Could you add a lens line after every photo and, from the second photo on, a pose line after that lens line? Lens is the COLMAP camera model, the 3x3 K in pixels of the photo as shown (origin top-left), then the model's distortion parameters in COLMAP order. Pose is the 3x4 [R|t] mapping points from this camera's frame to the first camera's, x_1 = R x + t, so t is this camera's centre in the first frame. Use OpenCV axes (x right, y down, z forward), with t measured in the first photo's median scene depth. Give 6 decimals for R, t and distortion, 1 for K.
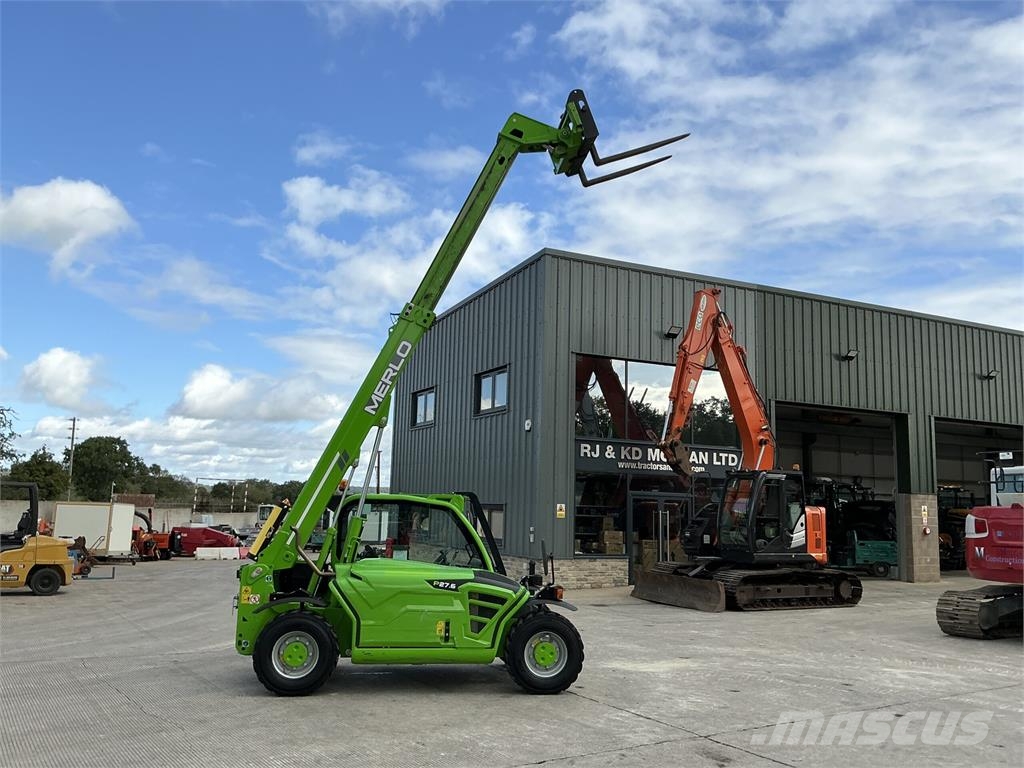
lens RADIAL K [[850.4, 0, 513.2], [0, 850.4, 382.9], [0, 0, 1]] dist [0.144219, -0.294629]
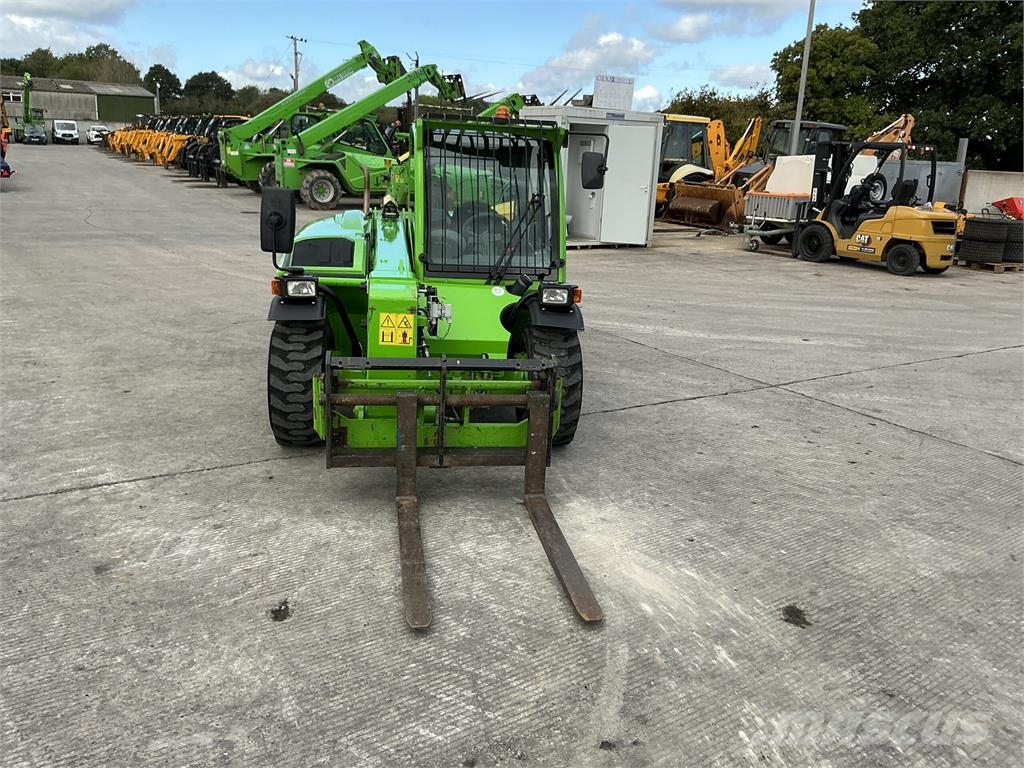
lens RADIAL K [[850.4, 0, 513.2], [0, 850.4, 382.9], [0, 0, 1]] dist [0.144219, -0.294629]
pose [[0.018999, 0.244570, -0.969446, 0.288771], [0.102329, 0.964053, 0.245215, 0.086427], [0.994569, -0.103861, -0.006710, 0.538688]]
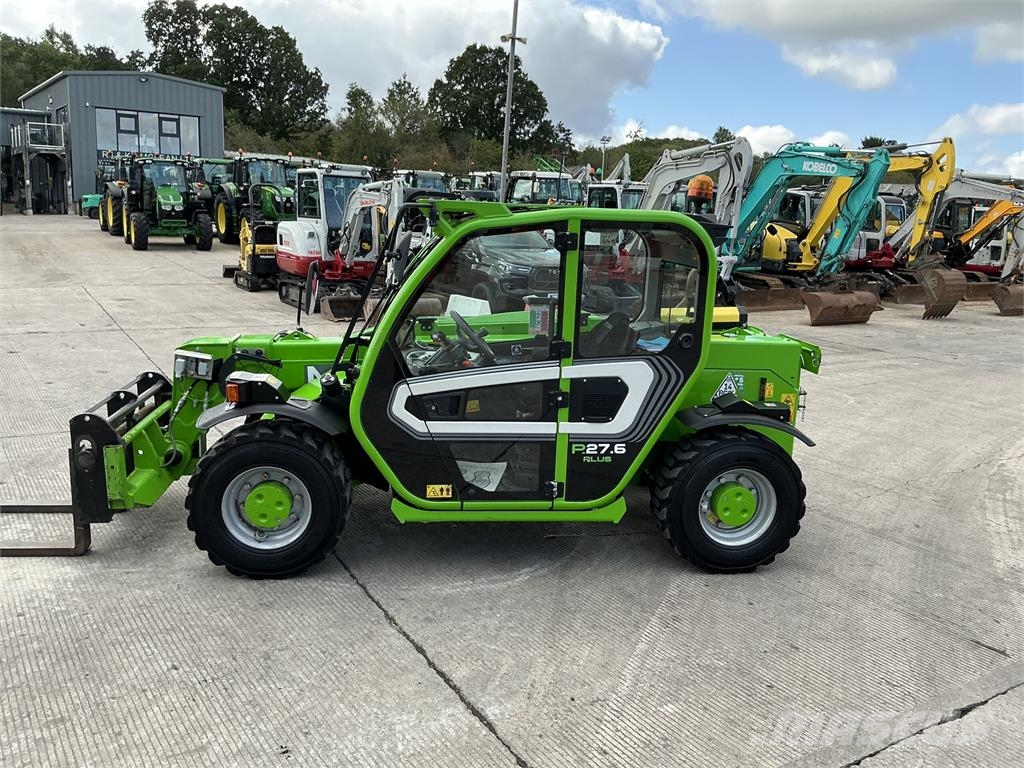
lens RADIAL K [[850.4, 0, 513.2], [0, 850.4, 382.9], [0, 0, 1]] dist [0.144219, -0.294629]
pose [[-0.998021, -0.062697, -0.004900, -0.057319], [-0.062863, 0.996782, 0.049732, 0.110400], [0.001766, 0.049942, -0.998751, 0.786469]]
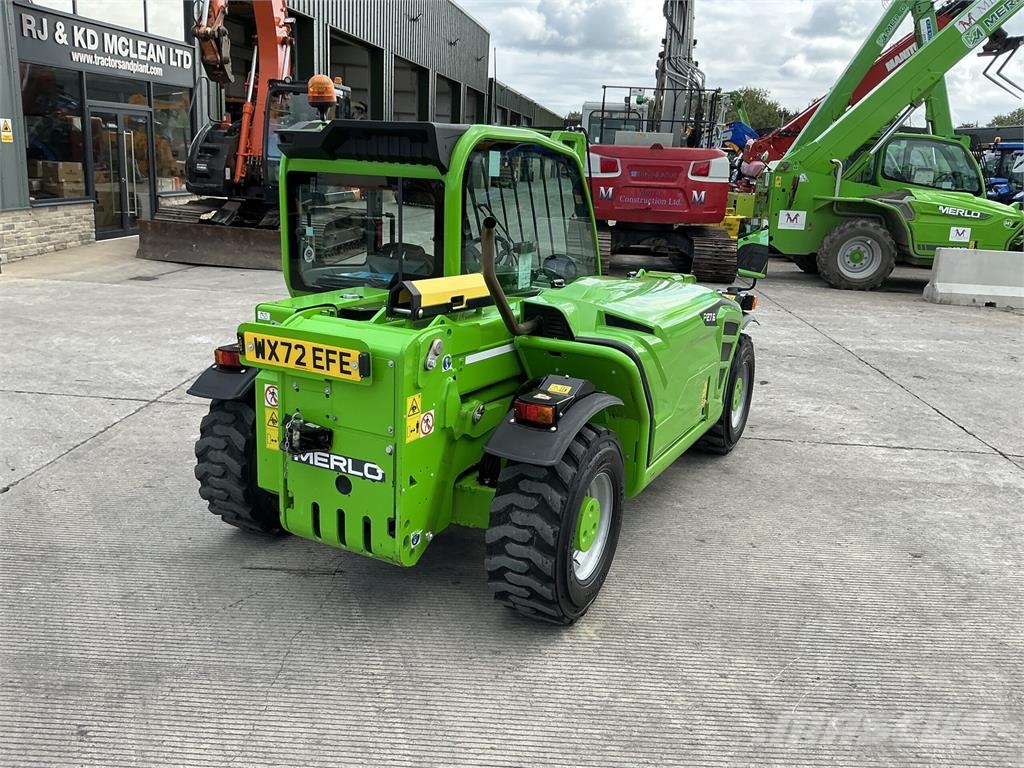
lens RADIAL K [[850.4, 0, 513.2], [0, 850.4, 382.9], [0, 0, 1]] dist [0.144219, -0.294629]
pose [[0.574508, -0.205569, 0.792264, -0.262935], [-0.154528, 0.923299, 0.351624, 0.049268], [-0.803780, -0.324438, 0.498676, 0.377476]]
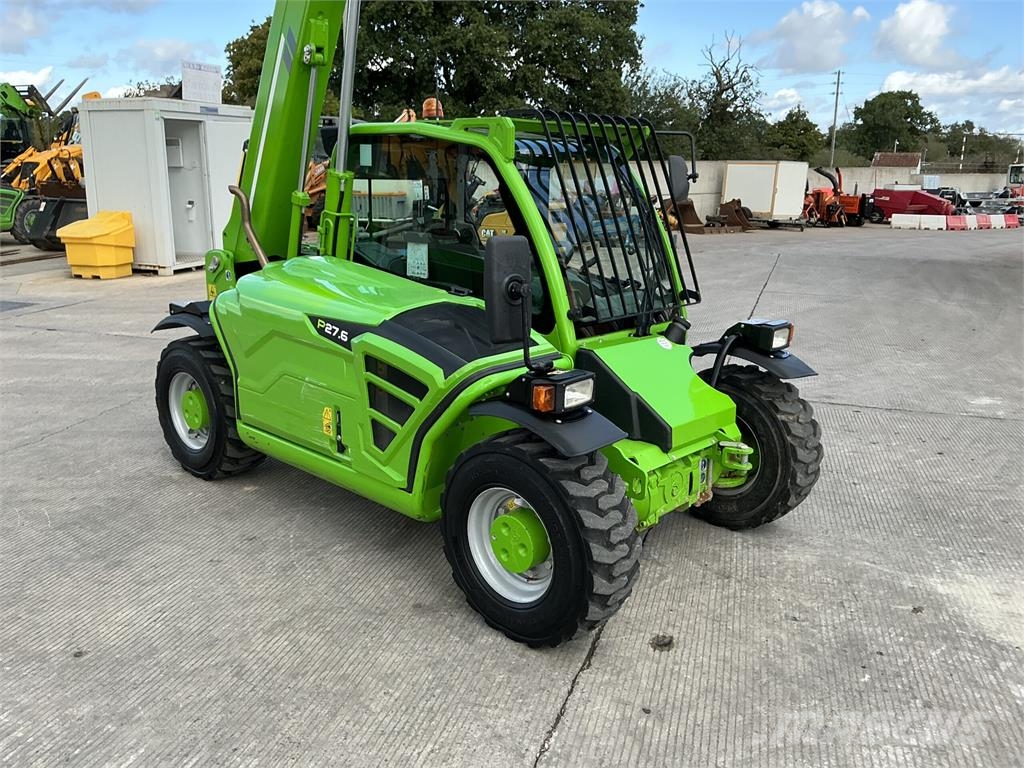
lens RADIAL K [[850.4, 0, 513.2], [0, 850.4, 382.9], [0, 0, 1]] dist [0.144219, -0.294629]
pose [[0.636323, 0.179743, -0.750190, 0.139378], [0.115592, 0.939281, 0.323095, 0.060875], [0.762713, -0.292308, 0.576909, 0.373874]]
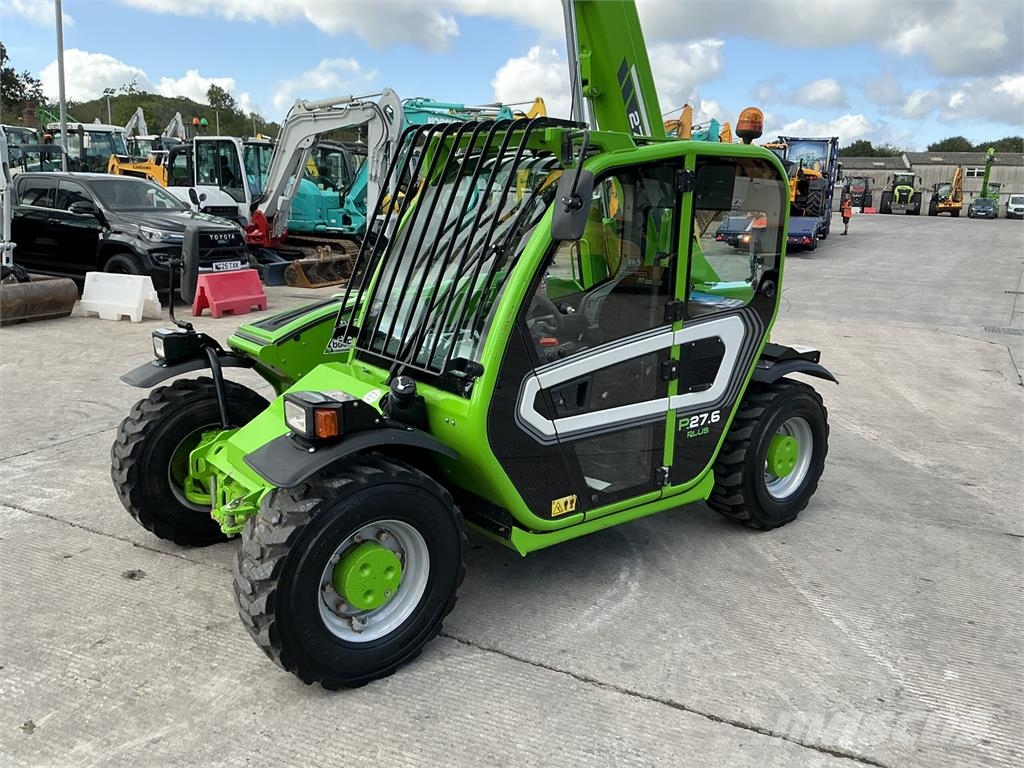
lens RADIAL K [[850.4, 0, 513.2], [0, 850.4, 382.9], [0, 0, 1]] dist [0.144219, -0.294629]
pose [[-0.850154, 0.075983, -0.521023, 0.064391], [0.037600, 0.995767, 0.083865, 0.110576], [0.525190, 0.051708, -0.849412, 0.703554]]
